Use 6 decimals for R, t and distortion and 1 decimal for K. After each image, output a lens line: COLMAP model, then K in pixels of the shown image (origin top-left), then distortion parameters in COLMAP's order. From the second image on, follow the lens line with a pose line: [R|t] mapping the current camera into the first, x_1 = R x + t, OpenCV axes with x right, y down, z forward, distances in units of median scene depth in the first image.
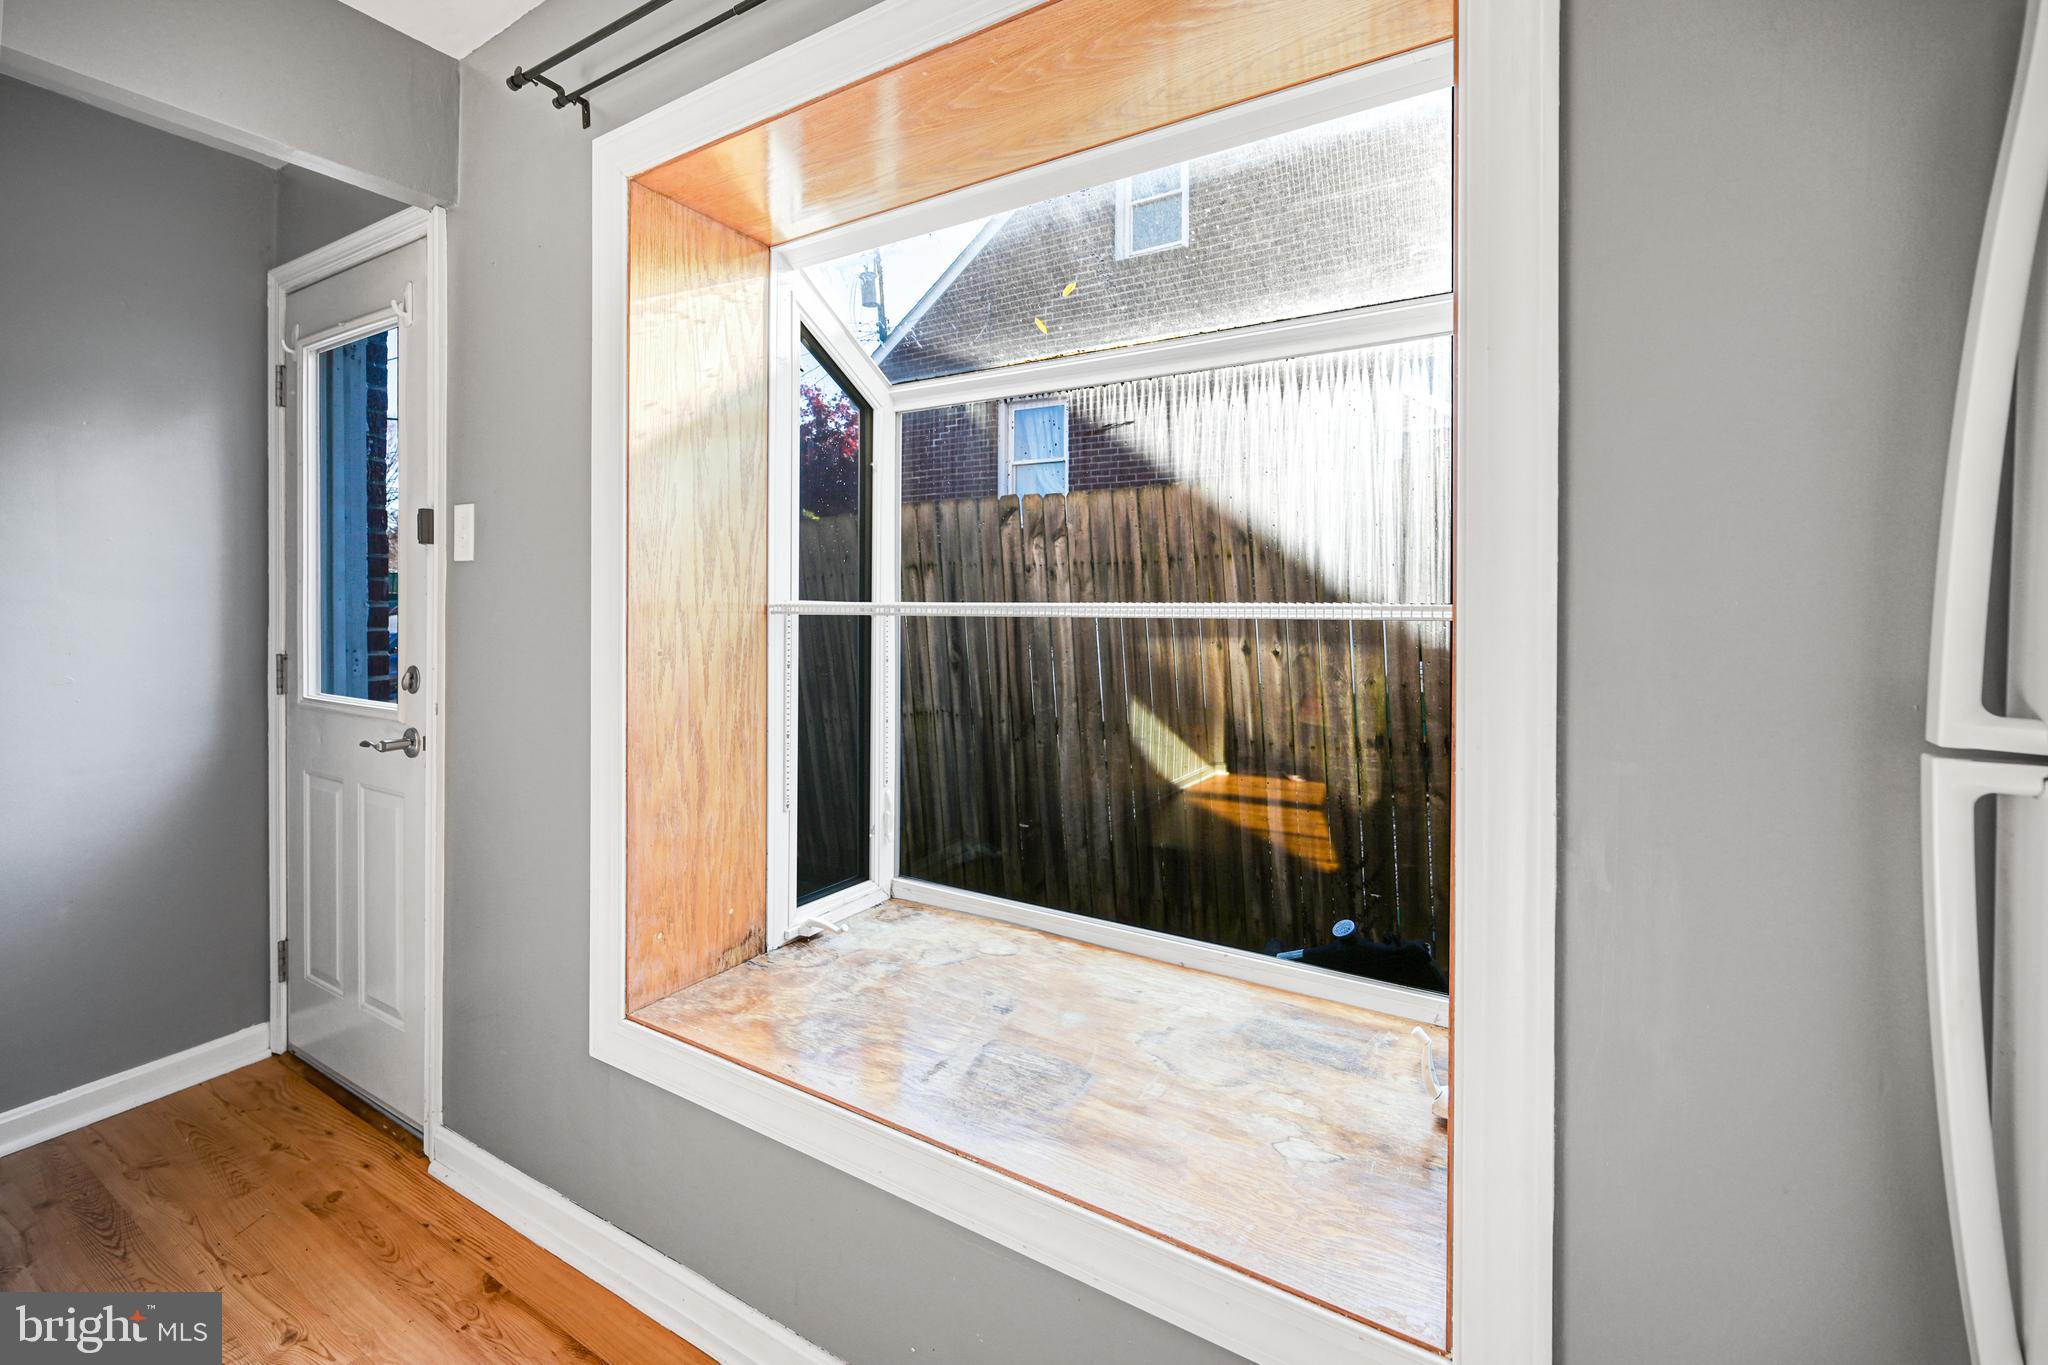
lens RADIAL K [[835.1, 0, 1022.1], [0, 835.1, 614.2], [0, 0, 1]] dist [-0.004103, -0.000047]
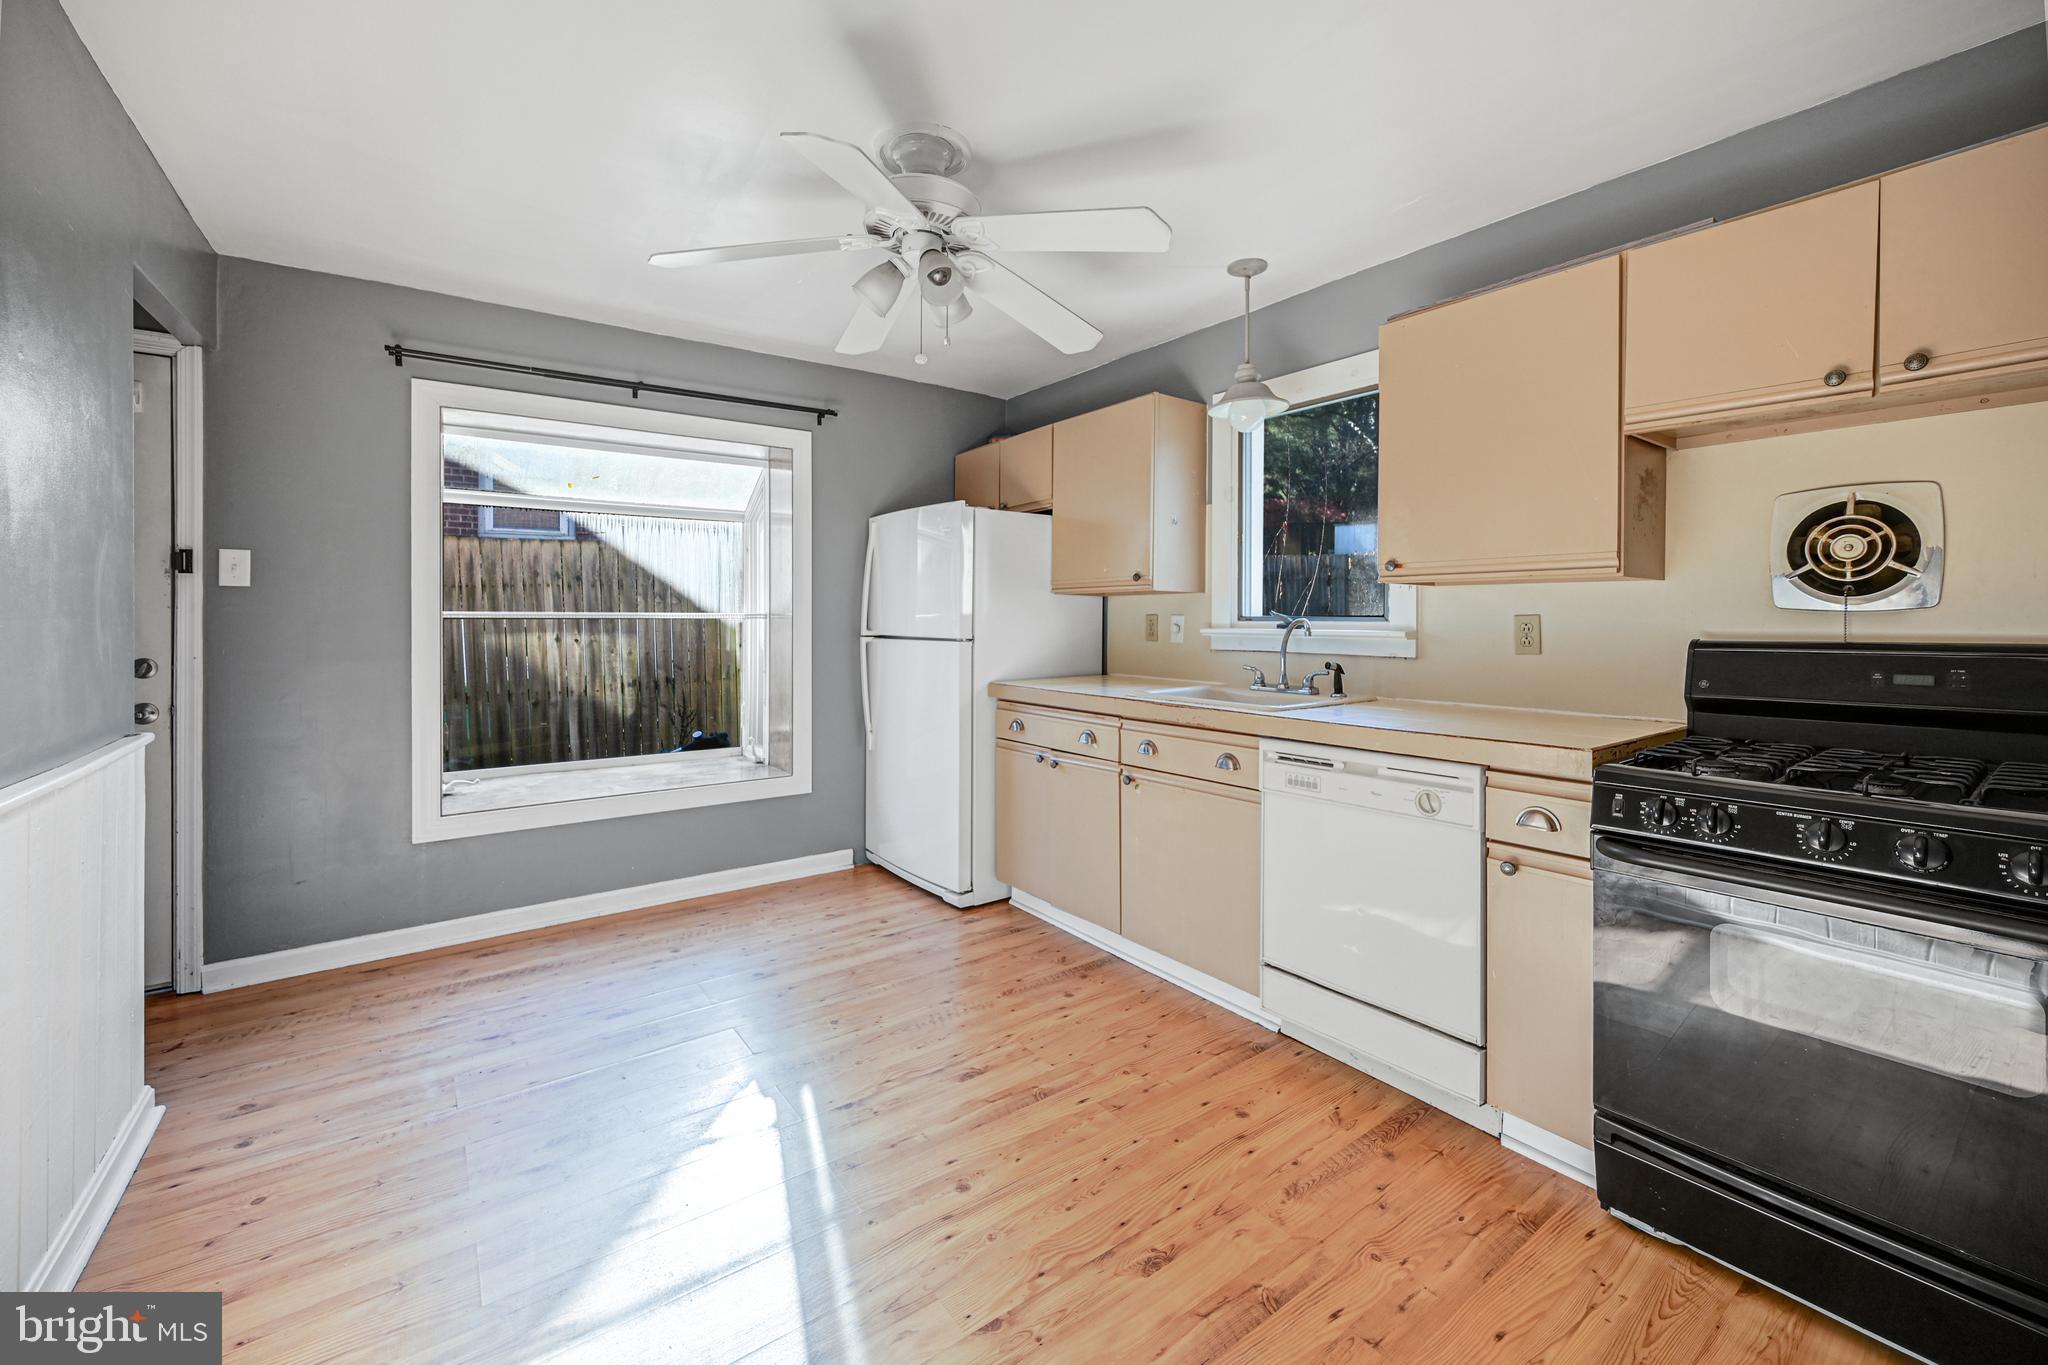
lens RADIAL K [[835.1, 0, 1024.5], [0, 835.1, 629.0], [0, 0, 1]] dist [-0.004103, -0.000047]
pose [[0.409979, -0.016554, 0.911945, -1.389477], [0.008195, 0.999862, 0.014465, 0.006522], [-0.912058, 0.001543, 0.410058, -0.909253]]
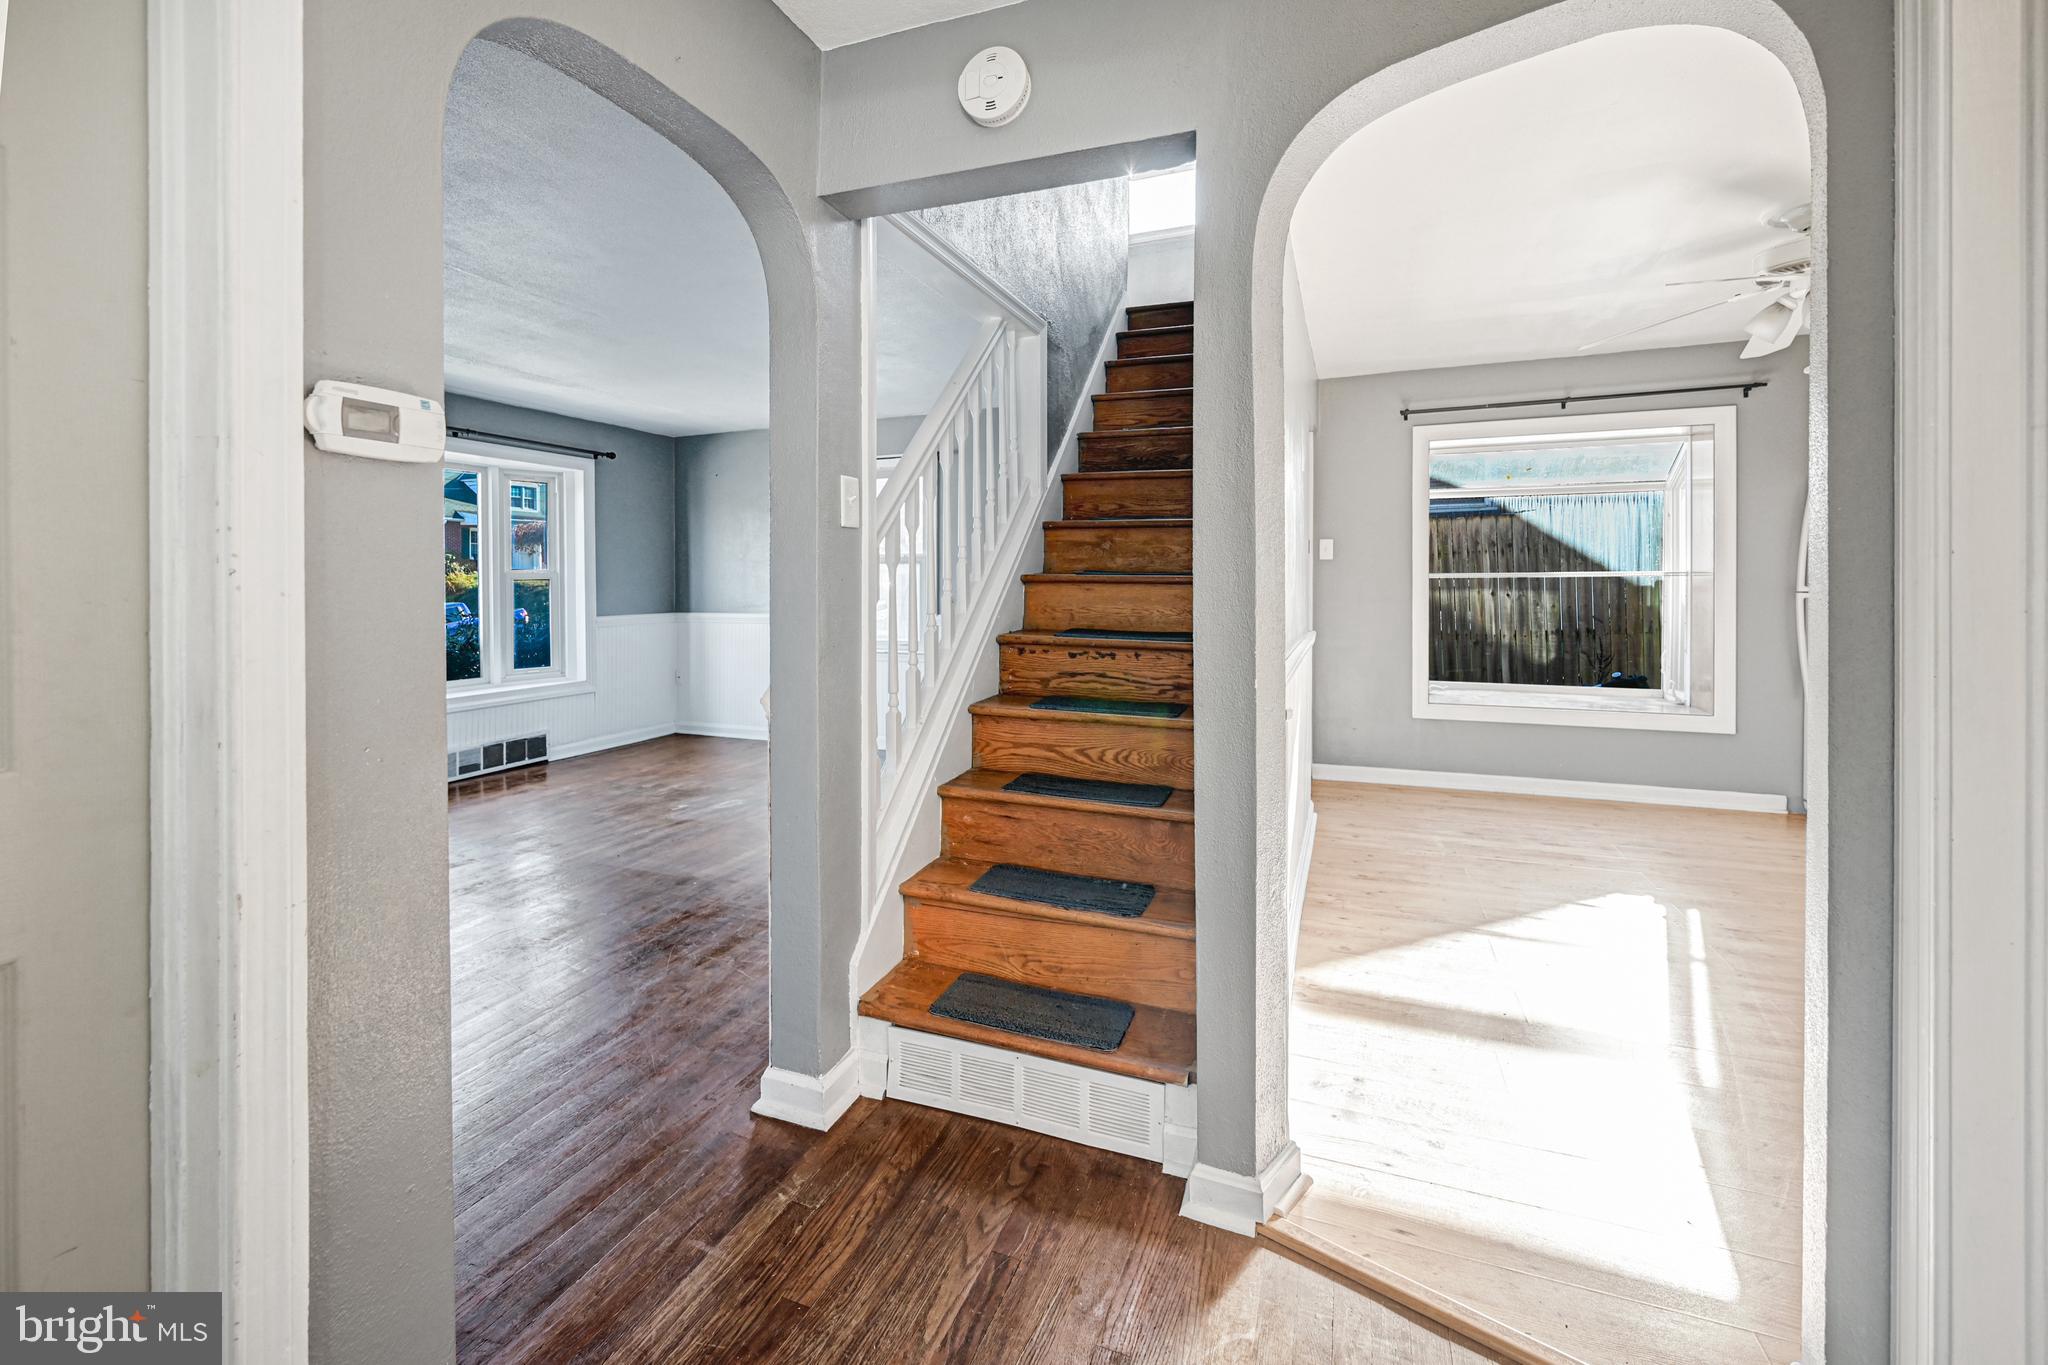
lens RADIAL K [[835.1, 0, 1027.0], [0, 835.1, 601.5], [0, 0, 1]] dist [-0.004103, -0.000047]
pose [[0.988486, -0.016327, 0.150427, -1.938174], [0.014097, 0.999775, 0.015876, 0.014148], [-0.150653, -0.013573, 0.988494, -1.502954]]
